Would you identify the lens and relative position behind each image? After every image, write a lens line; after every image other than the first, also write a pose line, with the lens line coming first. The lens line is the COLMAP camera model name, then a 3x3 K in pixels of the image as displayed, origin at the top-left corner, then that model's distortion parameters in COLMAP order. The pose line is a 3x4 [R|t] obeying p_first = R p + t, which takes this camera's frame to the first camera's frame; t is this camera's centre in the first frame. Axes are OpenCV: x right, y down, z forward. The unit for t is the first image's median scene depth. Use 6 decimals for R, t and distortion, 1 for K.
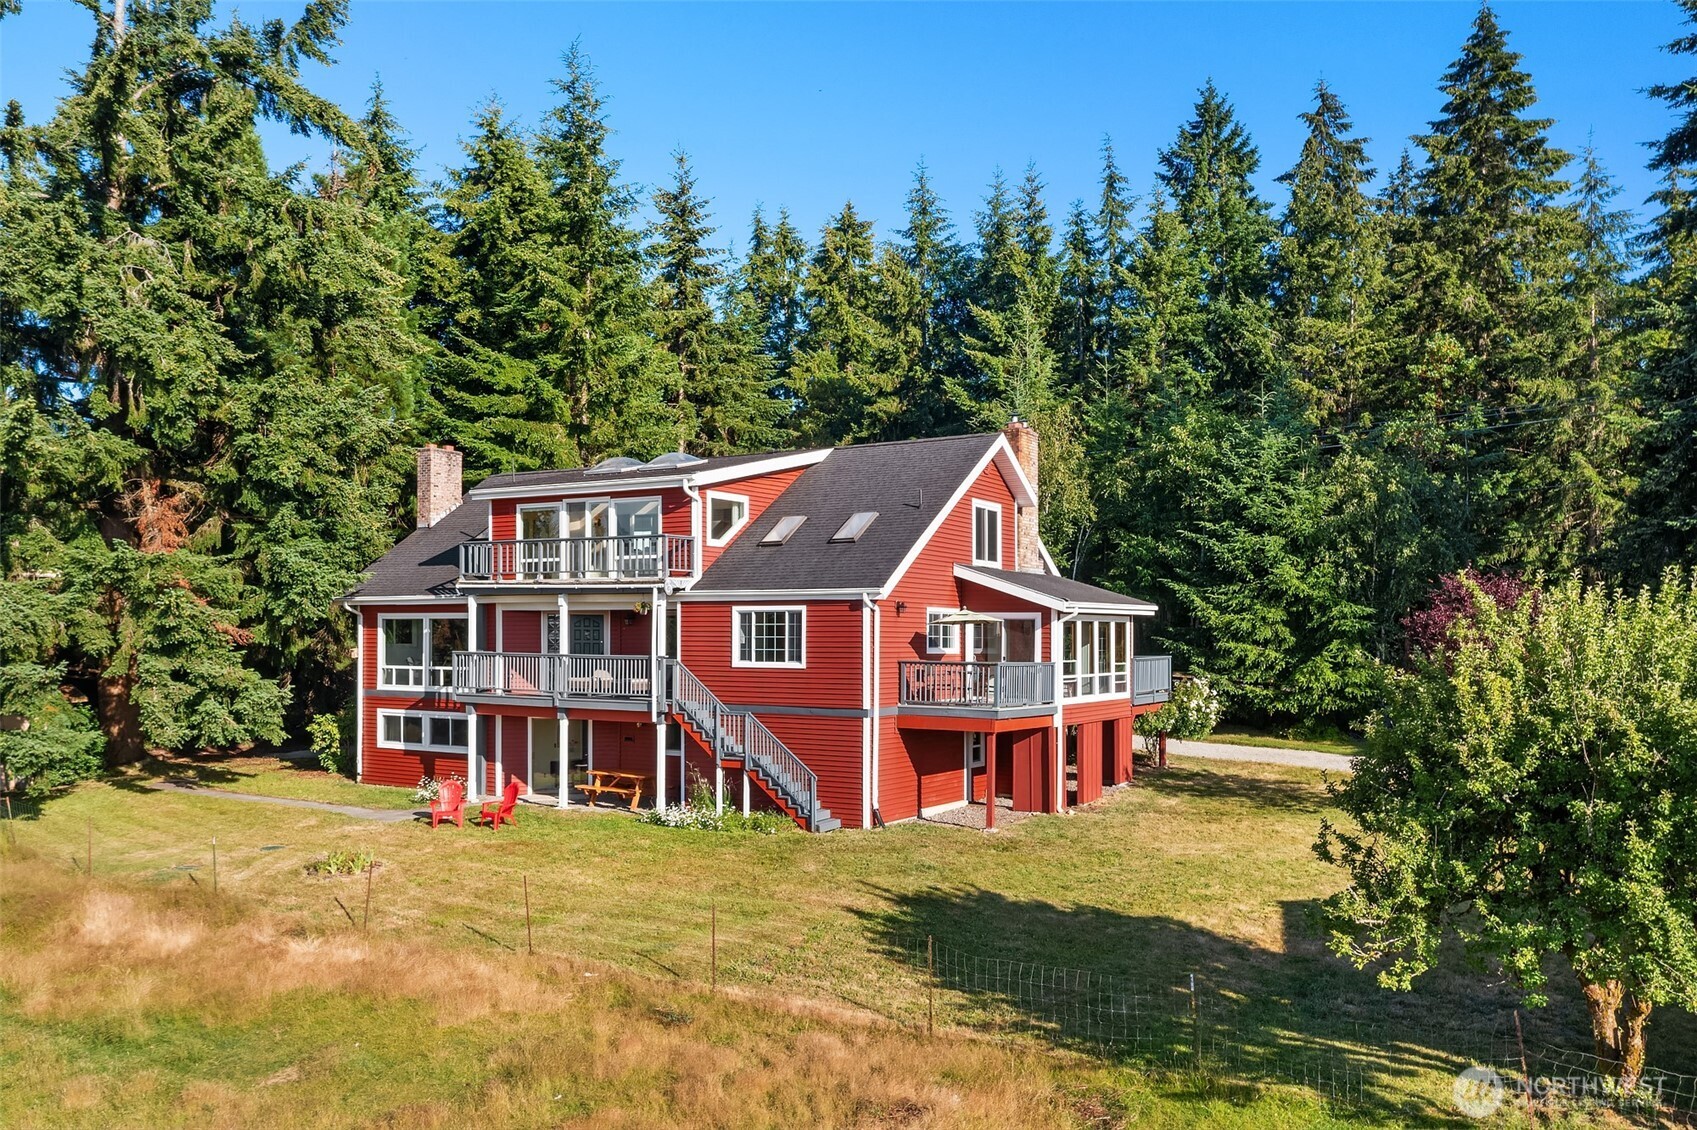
lens RADIAL K [[1395.7, 0, 848.1], [0, 1395.7, 599.9], [0, 0, 1]] dist [-0.003410, -0.011418]
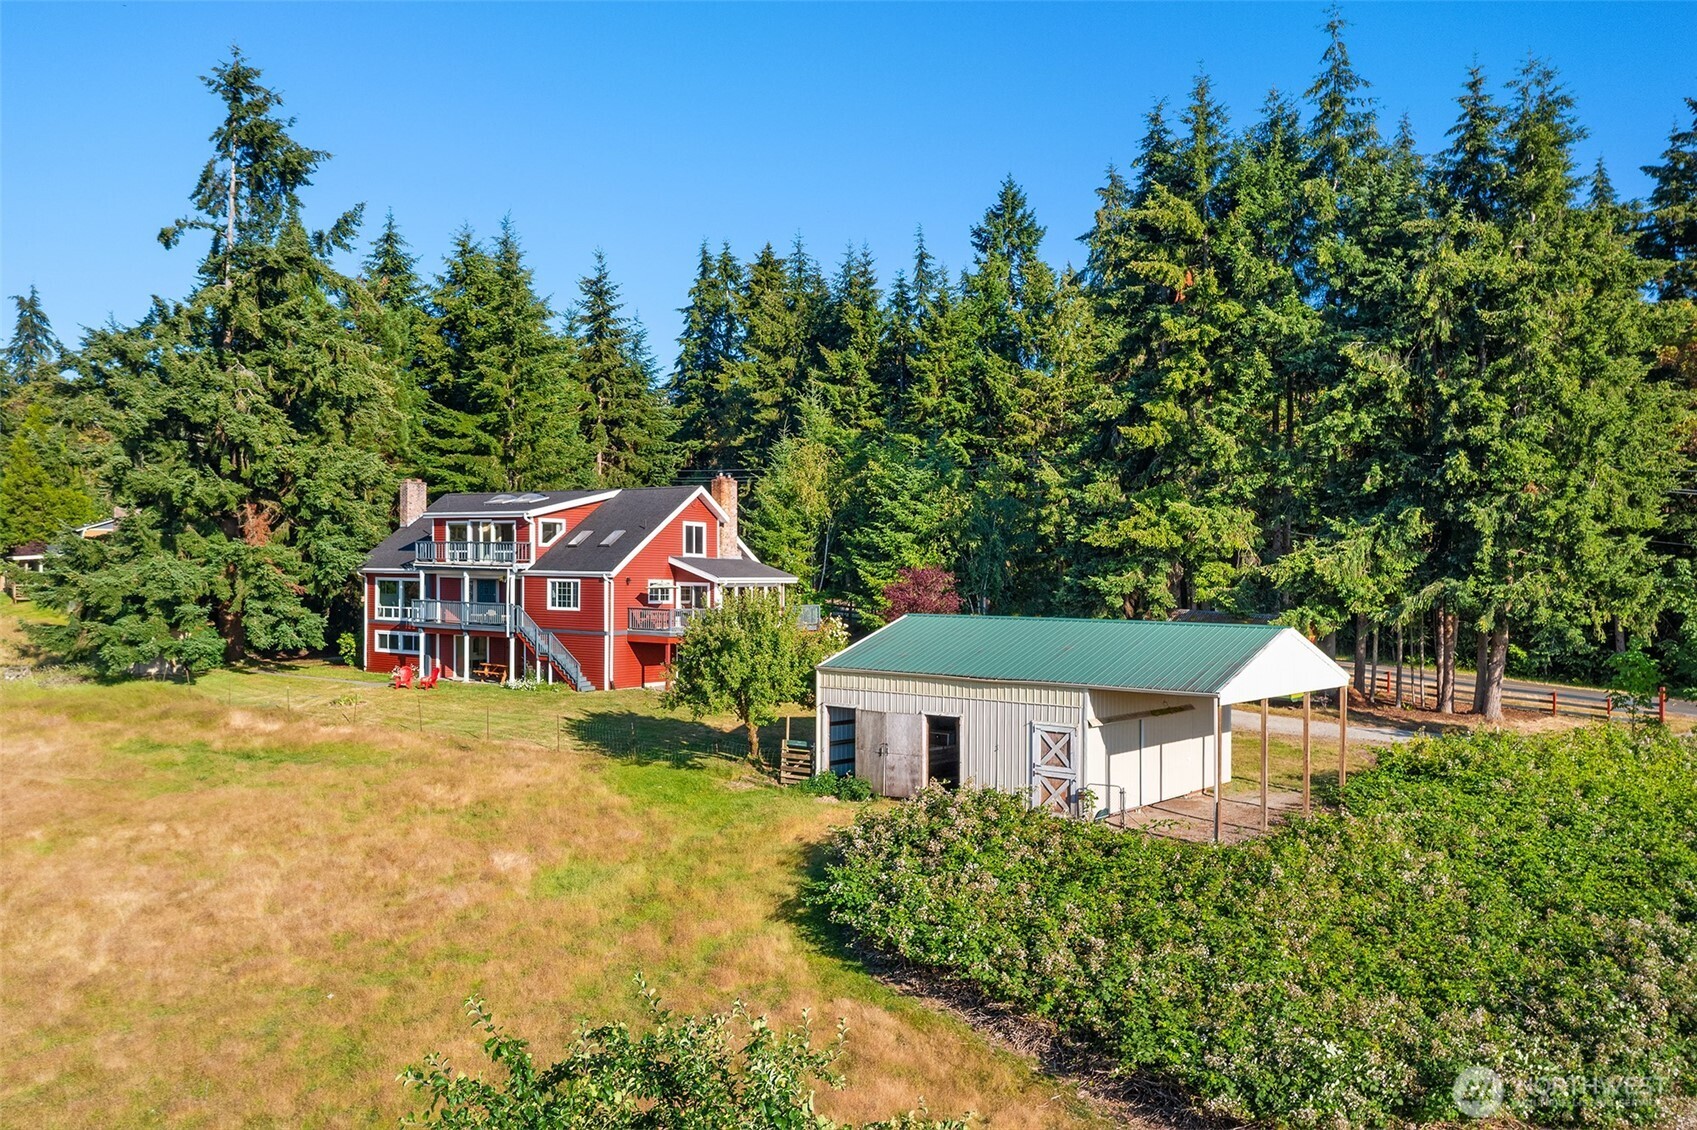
lens RADIAL K [[1350.1, 0, 848.5], [0, 1350.1, 565.0], [0, 0, 1]] dist [-0.009533, 0.001574]
pose [[0.999675, 0.008164, -0.024168, 0.323312], [-0.007662, 0.999754, 0.020799, -0.048135], [0.024332, -0.020607, 0.999492, -0.742982]]
